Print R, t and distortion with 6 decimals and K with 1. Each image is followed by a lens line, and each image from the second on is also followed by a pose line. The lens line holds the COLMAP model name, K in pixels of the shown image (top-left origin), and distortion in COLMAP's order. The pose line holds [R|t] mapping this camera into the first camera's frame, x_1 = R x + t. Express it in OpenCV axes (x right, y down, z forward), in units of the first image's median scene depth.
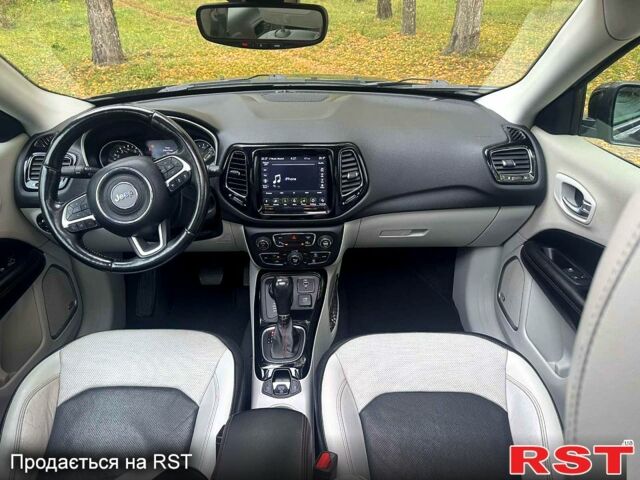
lens RADIAL K [[429.4, 0, 320.0], [0, 429.4, 240.0], [0, 0, 1]] dist [0.029979, -0.004282]
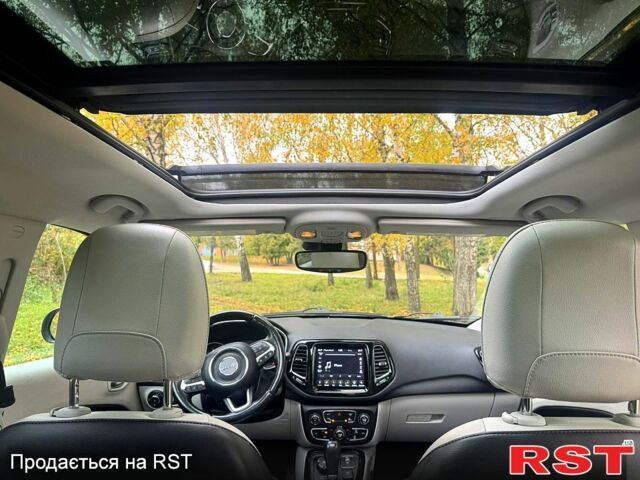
lens RADIAL K [[429.4, 0, 320.0], [0, 429.4, 240.0], [0, 0, 1]] dist [0.029979, -0.004282]
pose [[0.999424, 0.004932, -0.033584, -0.081009], [-0.023471, 0.815149, -0.578776, 0.332244], [0.024521, 0.579231, 0.814795, -0.371982]]
